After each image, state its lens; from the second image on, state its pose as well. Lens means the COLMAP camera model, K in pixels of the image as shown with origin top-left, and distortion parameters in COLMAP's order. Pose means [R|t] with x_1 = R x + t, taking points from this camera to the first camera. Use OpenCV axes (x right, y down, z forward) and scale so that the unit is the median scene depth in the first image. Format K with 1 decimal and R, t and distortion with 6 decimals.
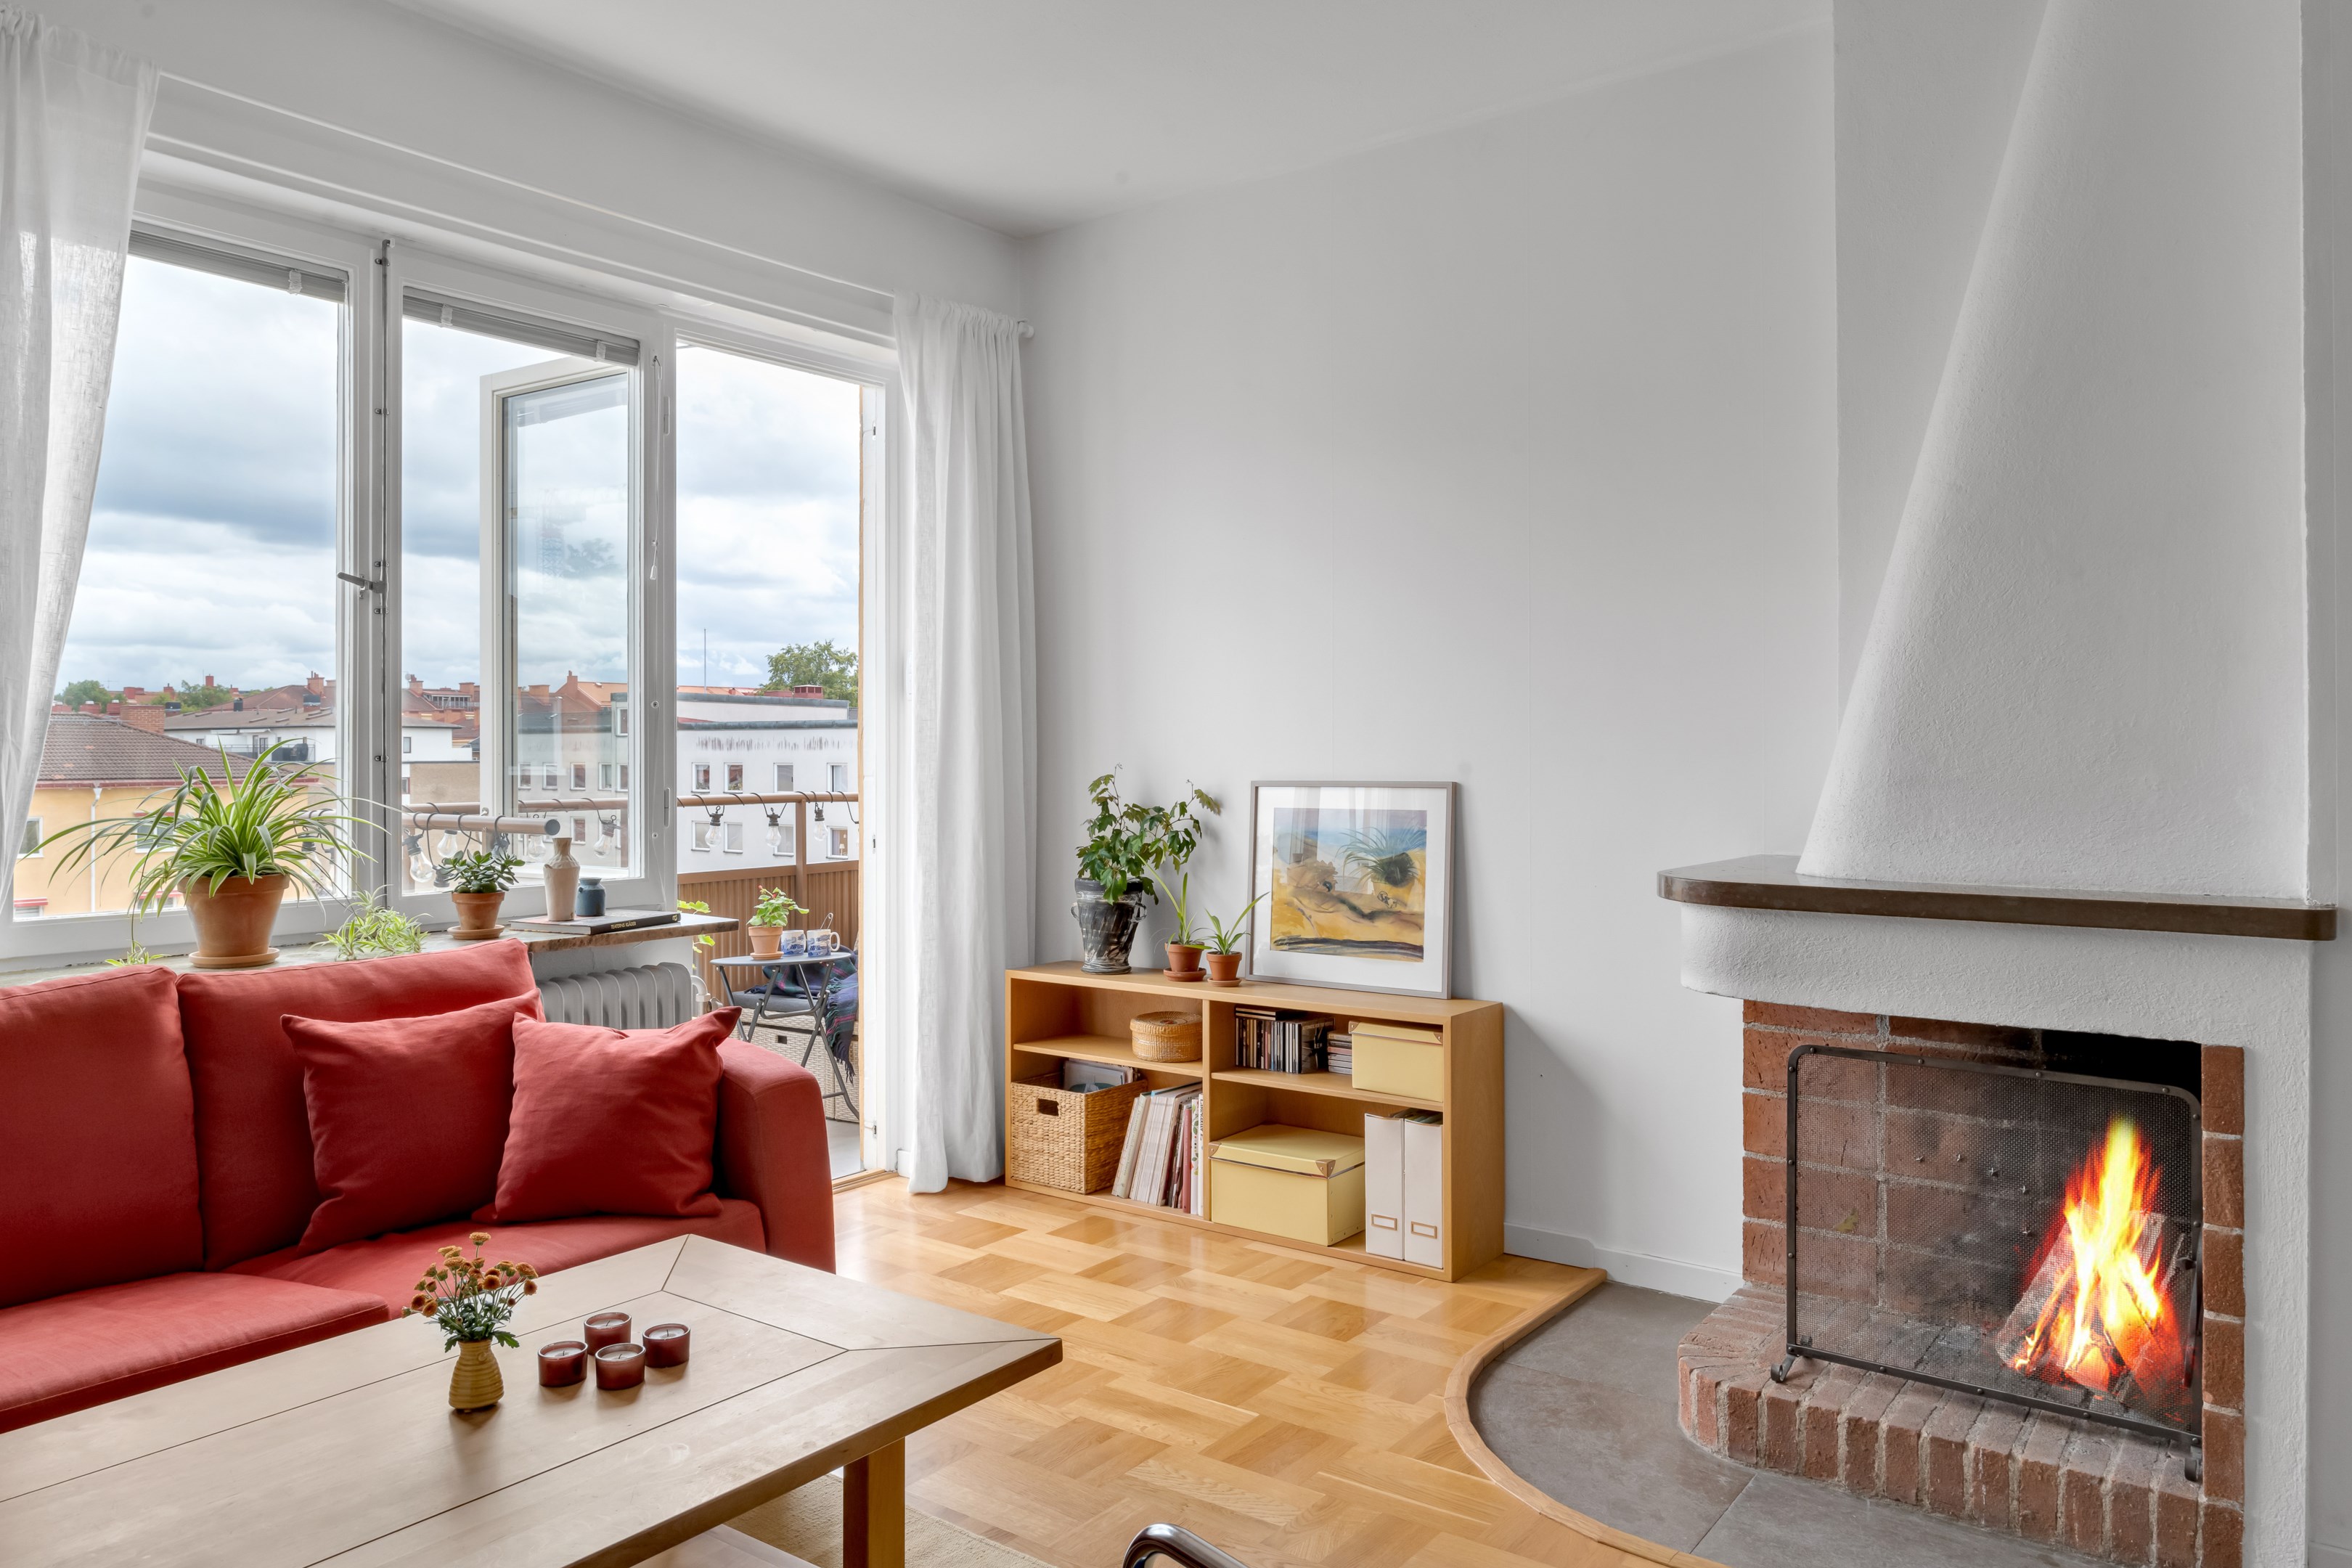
lens RADIAL K [[1590.0, 0, 1184.5], [0, 1590.0, 747.2], [0, 0, 1]] dist [-0.010602, 0.005056]
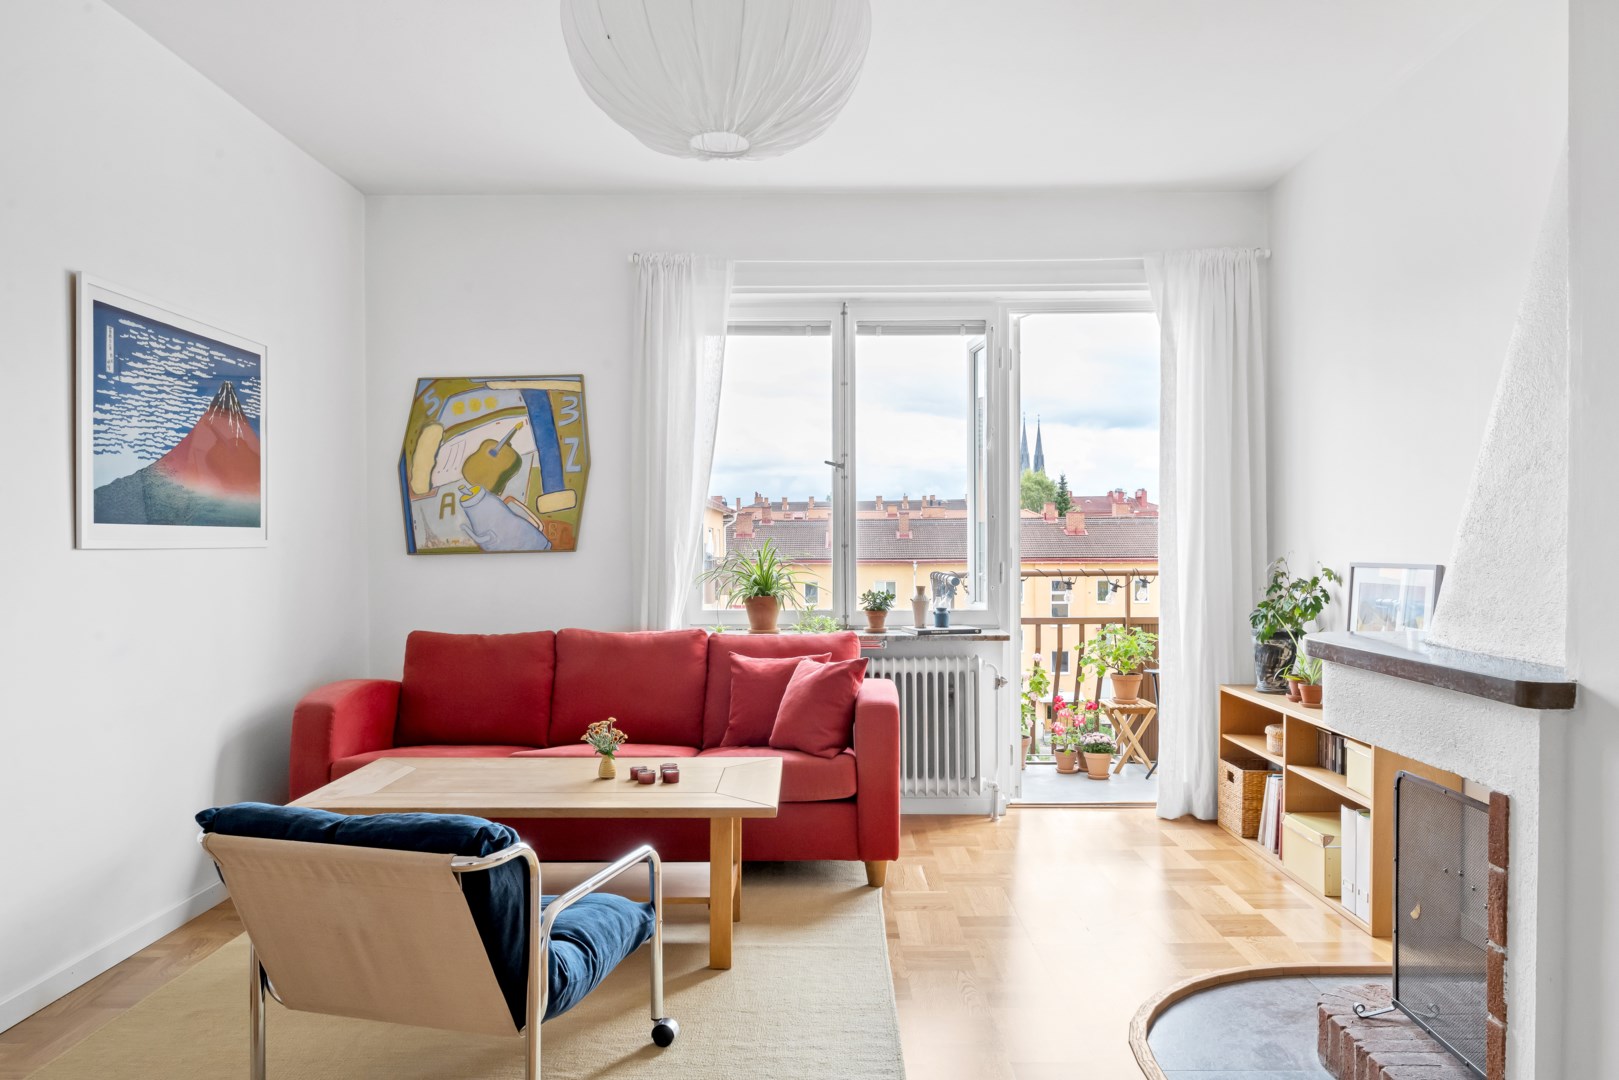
lens RADIAL K [[1135.3, 0, 820.4], [0, 1135.3, 567.5], [0, 0, 1]] dist [0.000209, -0.001452]
pose [[0.592335, 0.016677, -0.805519, 0.538979], [0.005733, 0.999673, 0.024912, -0.001670], [0.805672, -0.019374, 0.592045, 0.048683]]
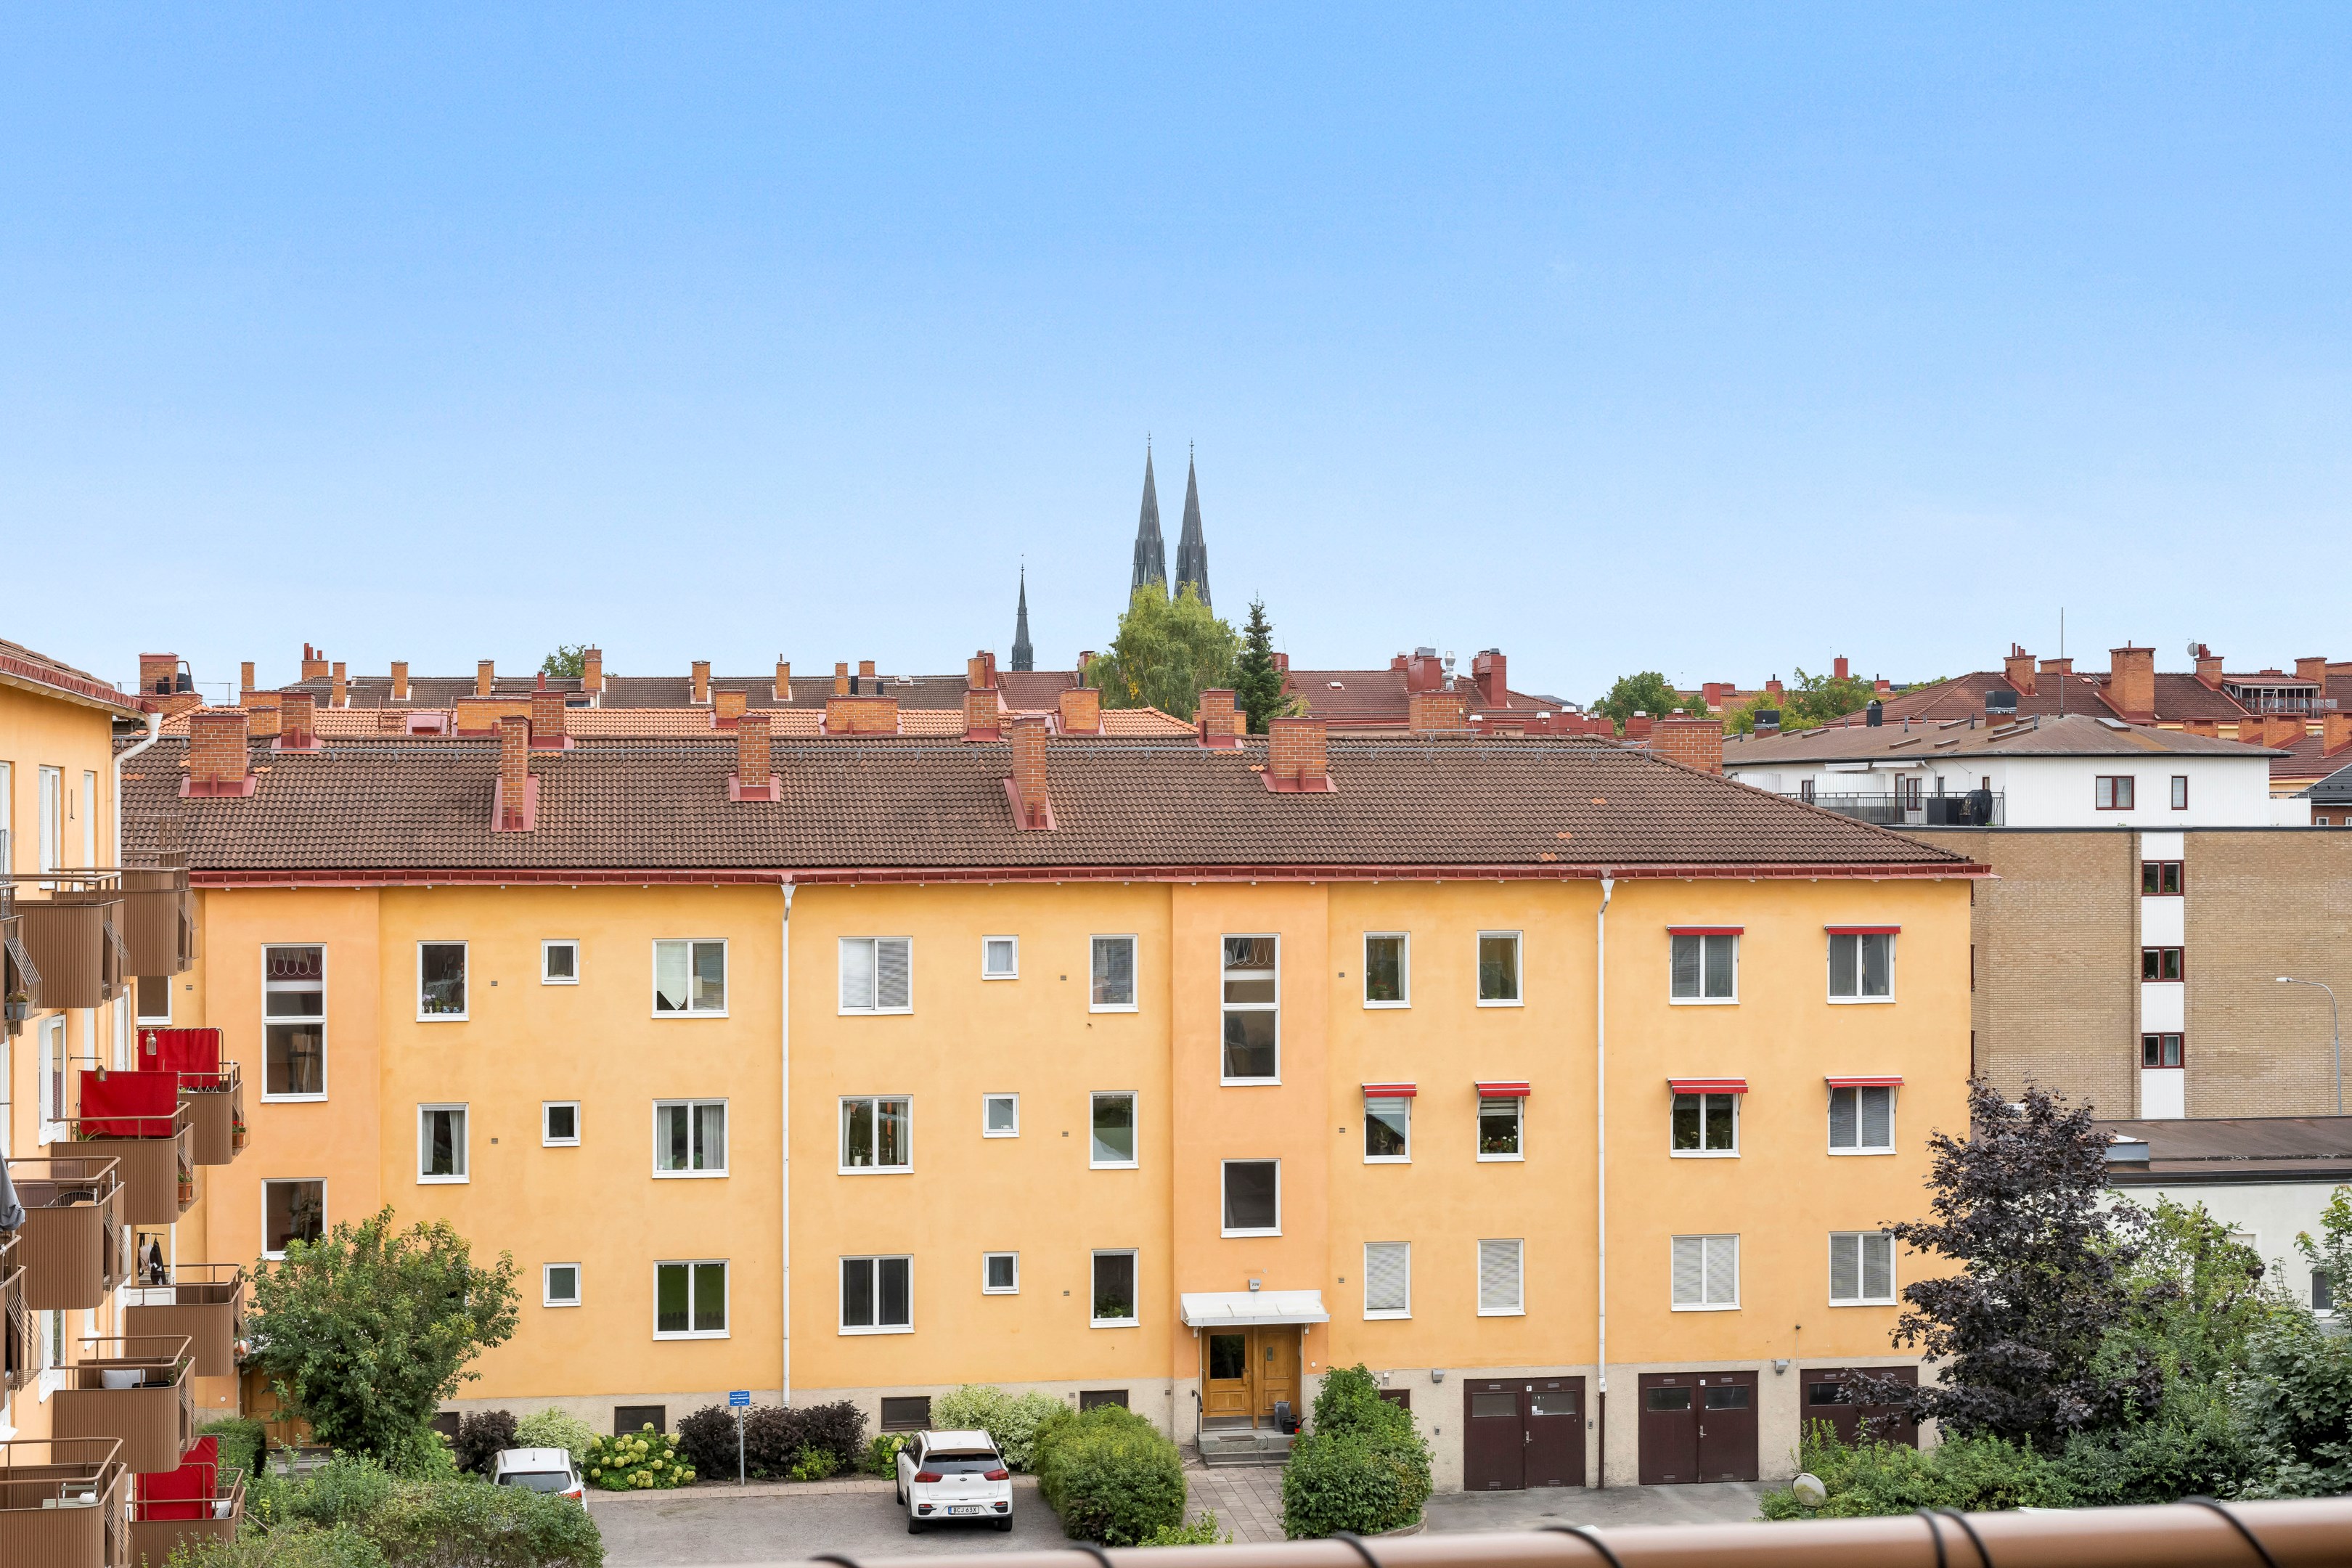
lens RADIAL K [[3406.3, 0, 1183.0], [0, 3406.3, 771.9], [0, 0, 1]] dist [-0.007607, 0.000000]
pose [[0.731591, -0.004841, -0.681727, -0.206388], [0.001200, 0.999982, -0.005814, -0.039763], [0.681743, 0.003436, 0.731584, 0.915982]]
